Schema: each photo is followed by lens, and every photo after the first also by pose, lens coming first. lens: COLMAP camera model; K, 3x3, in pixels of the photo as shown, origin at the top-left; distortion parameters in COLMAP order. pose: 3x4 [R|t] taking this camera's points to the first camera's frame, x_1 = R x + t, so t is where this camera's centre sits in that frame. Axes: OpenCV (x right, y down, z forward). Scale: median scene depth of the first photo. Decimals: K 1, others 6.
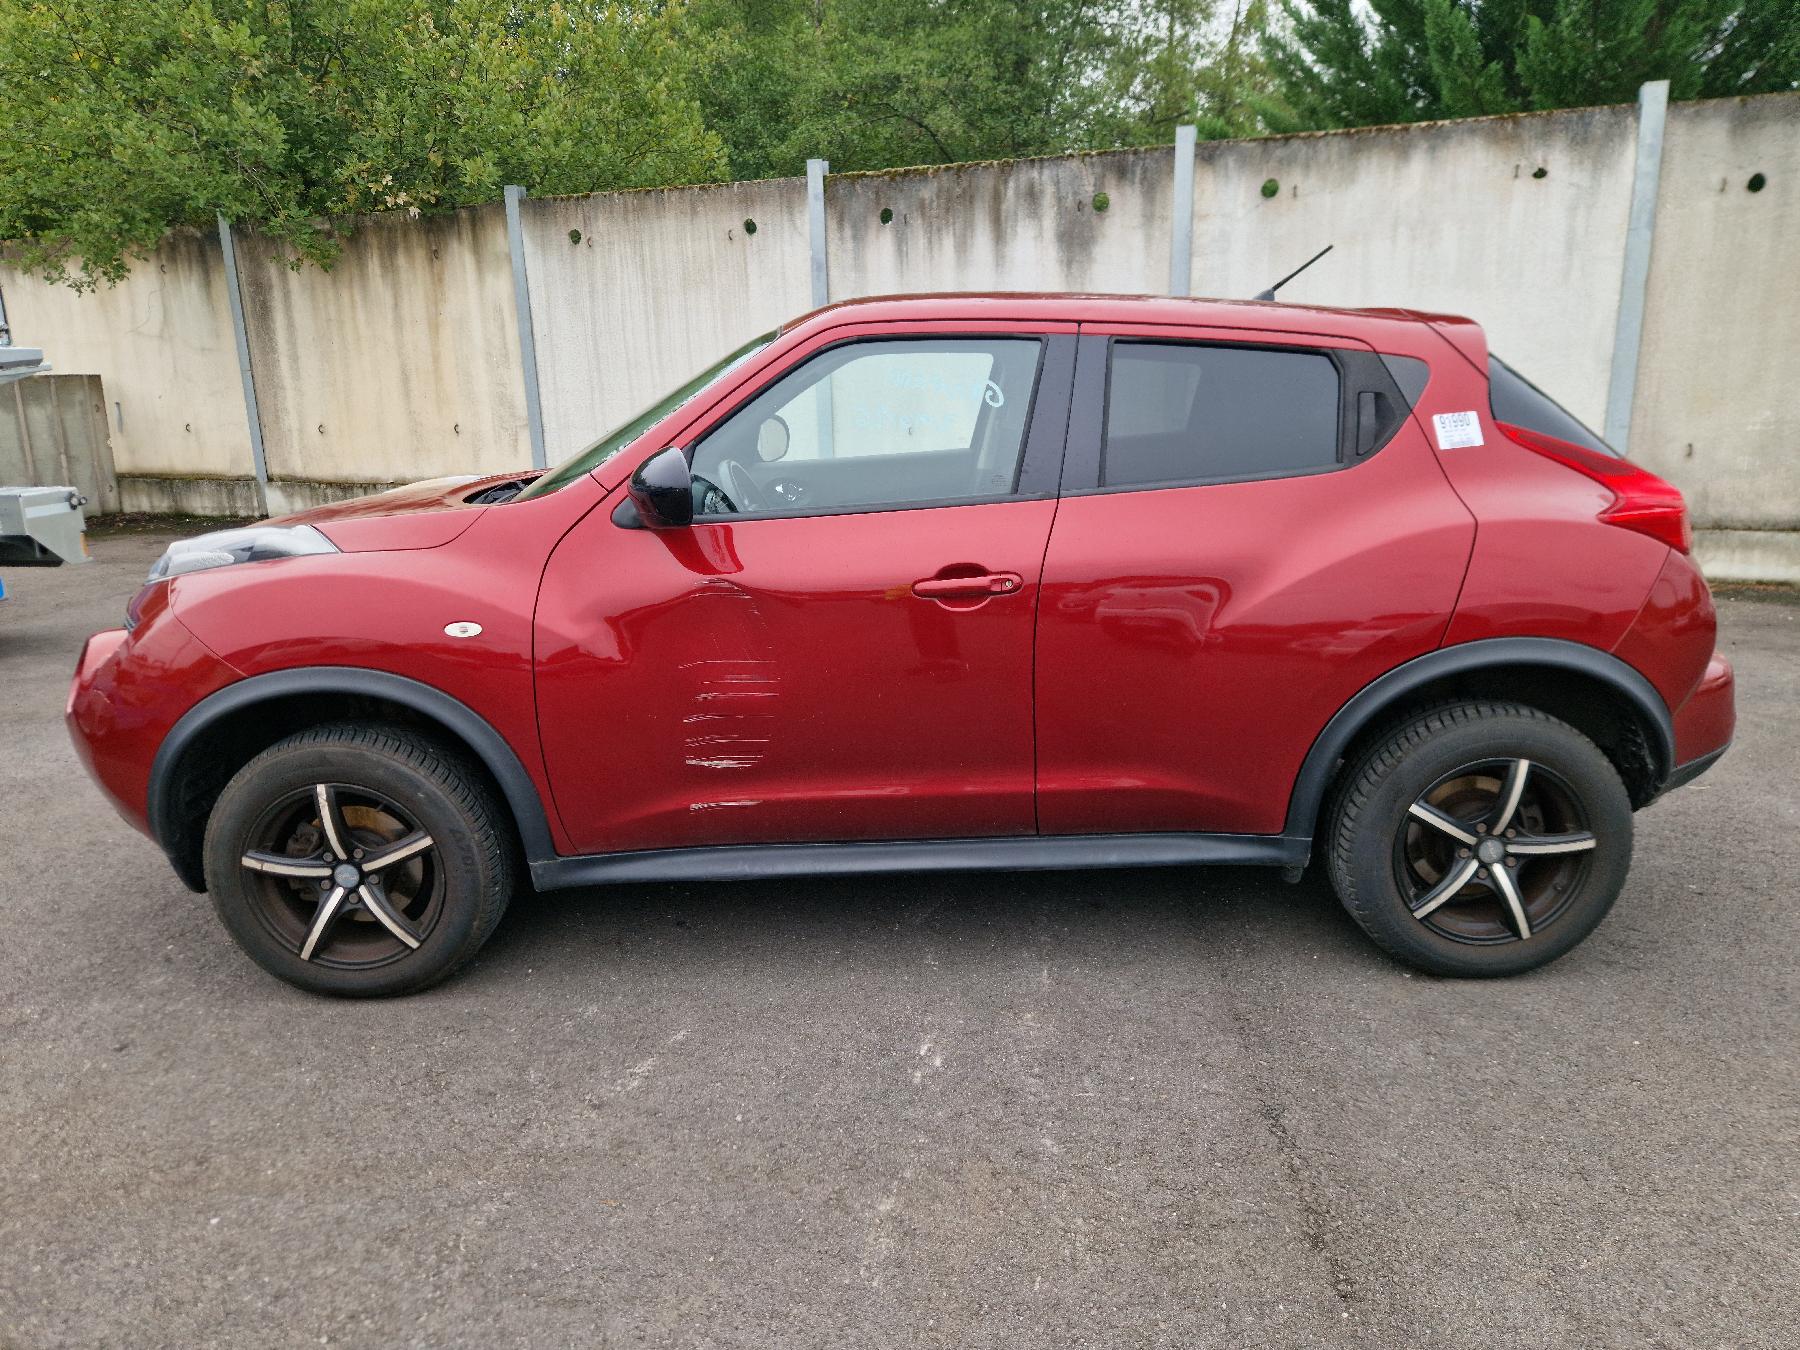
lens RADIAL K [[1209.6, 0, 889.7], [0, 1209.6, 671.1], [0, 0, 1]] dist [0.055916, -0.037801]
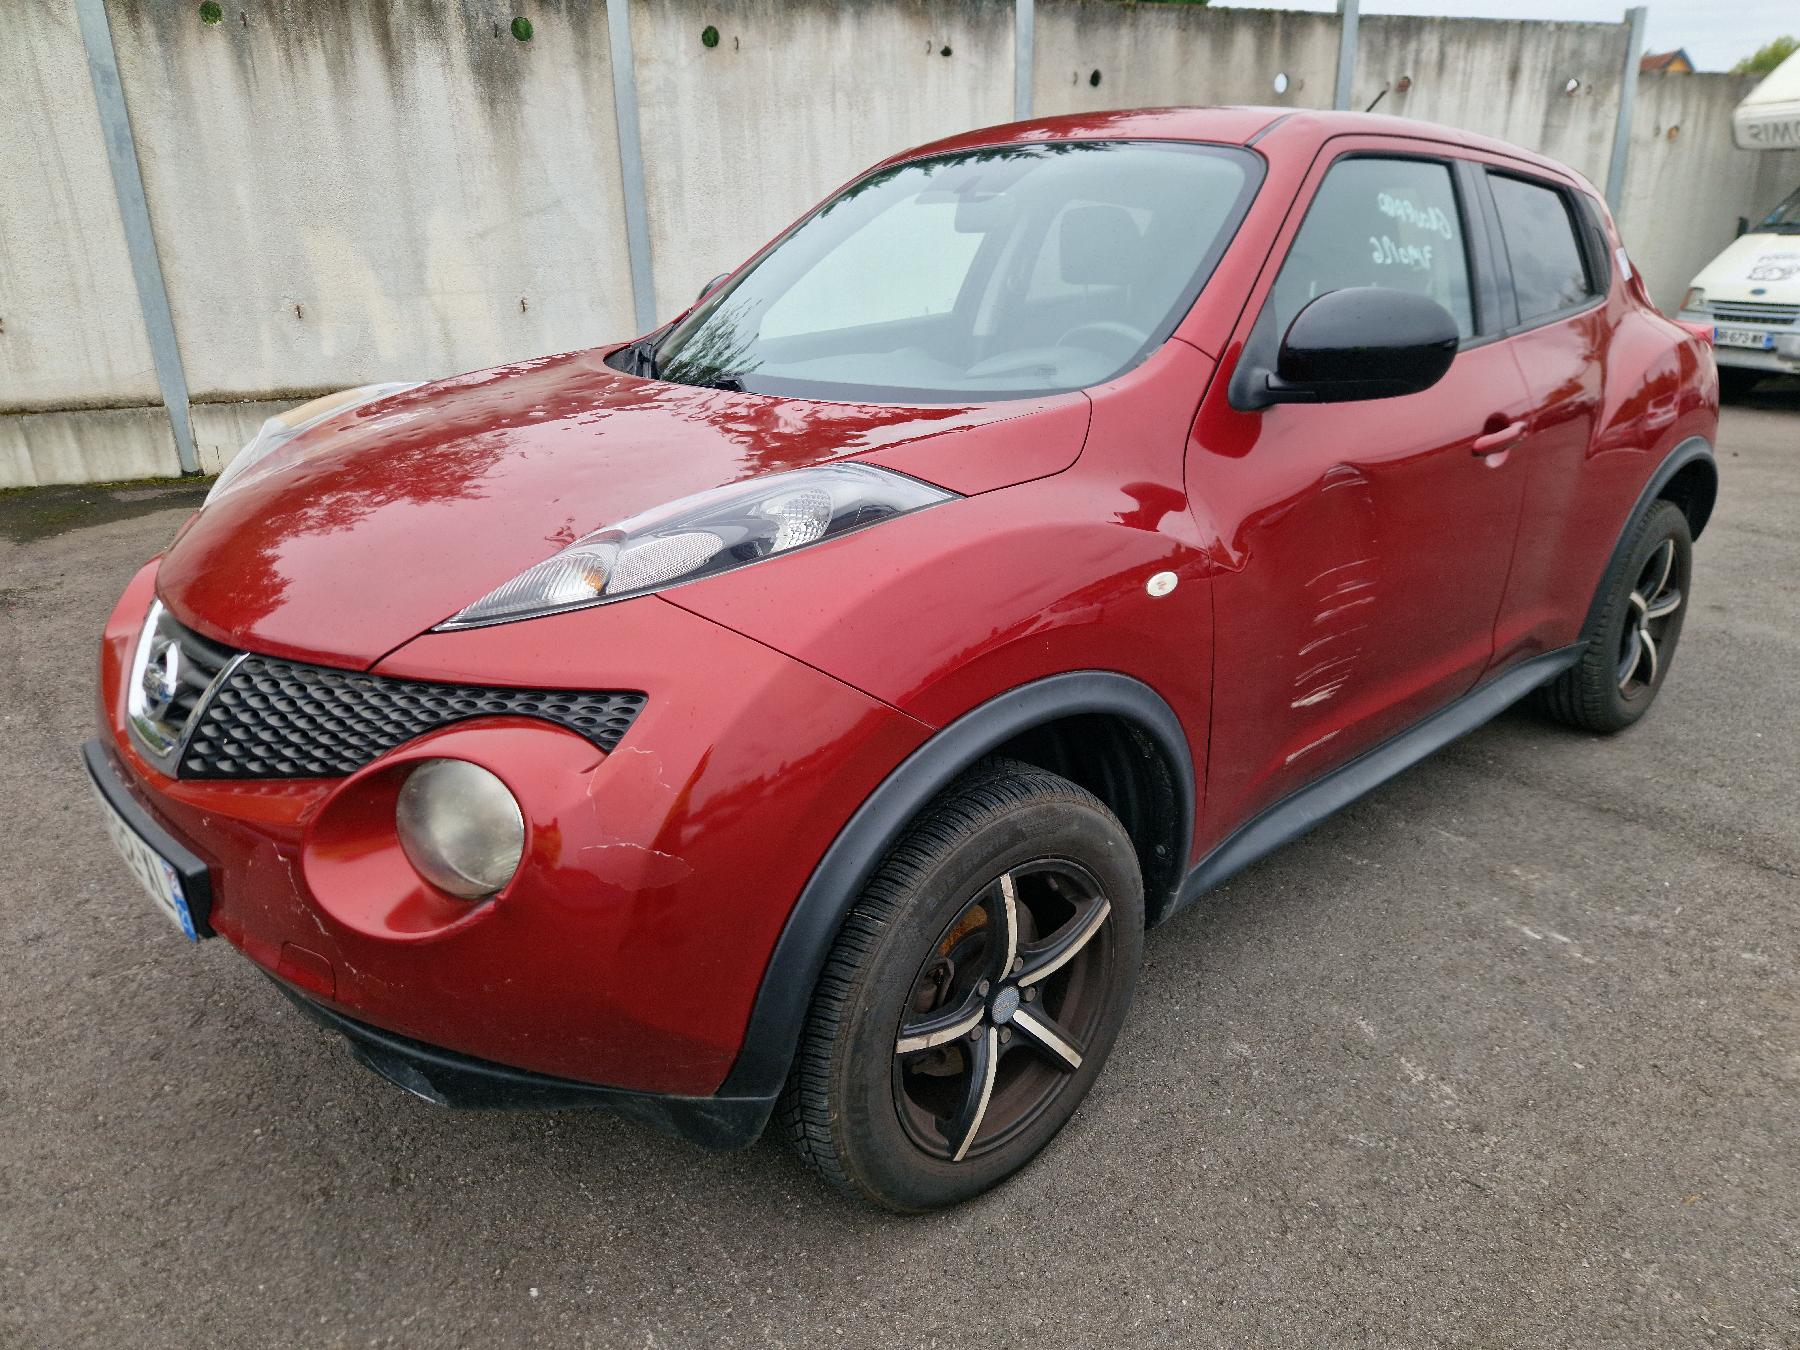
lens RADIAL K [[1209.6, 0, 886.2], [0, 1209.6, 681.1], [0, 0, 1]] dist [0.055916, -0.037801]
pose [[0.740248, -0.223823, 0.633984, -0.304603], [0.162652, 0.974568, 0.154149, -0.037172], [-0.652363, -0.010990, 0.757827, 0.201552]]
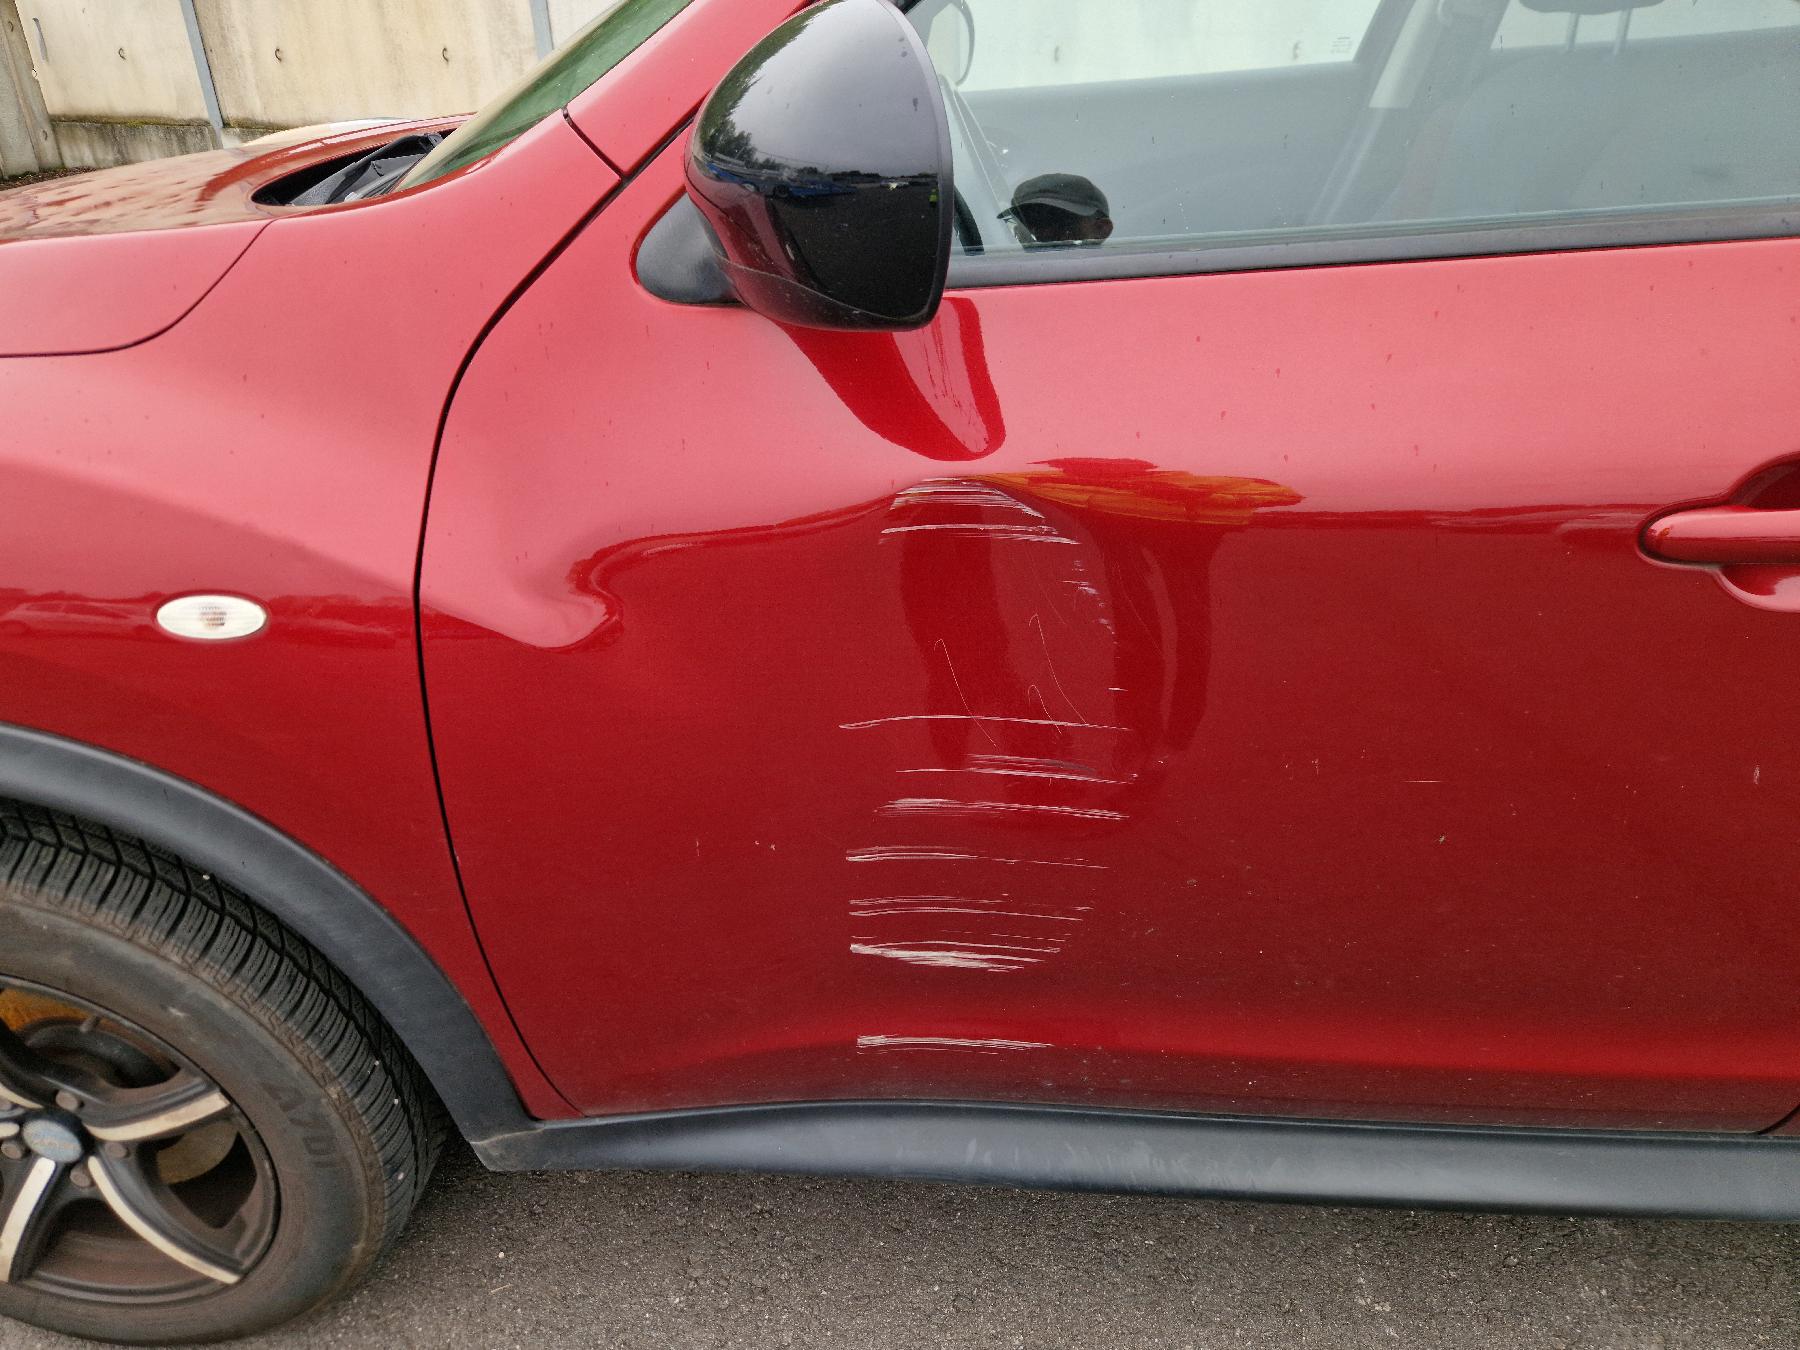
lens RADIAL K [[1209.6, 0, 856.6], [0, 1209.6, 684.8], [0, 0, 1]] dist [0.055916, -0.037801]
pose [[0.997655, 0.032218, -0.060391, -0.051481], [-0.014913, 0.963410, 0.267616, -0.037313], [0.066804, -0.266088, 0.961631, 0.231718]]
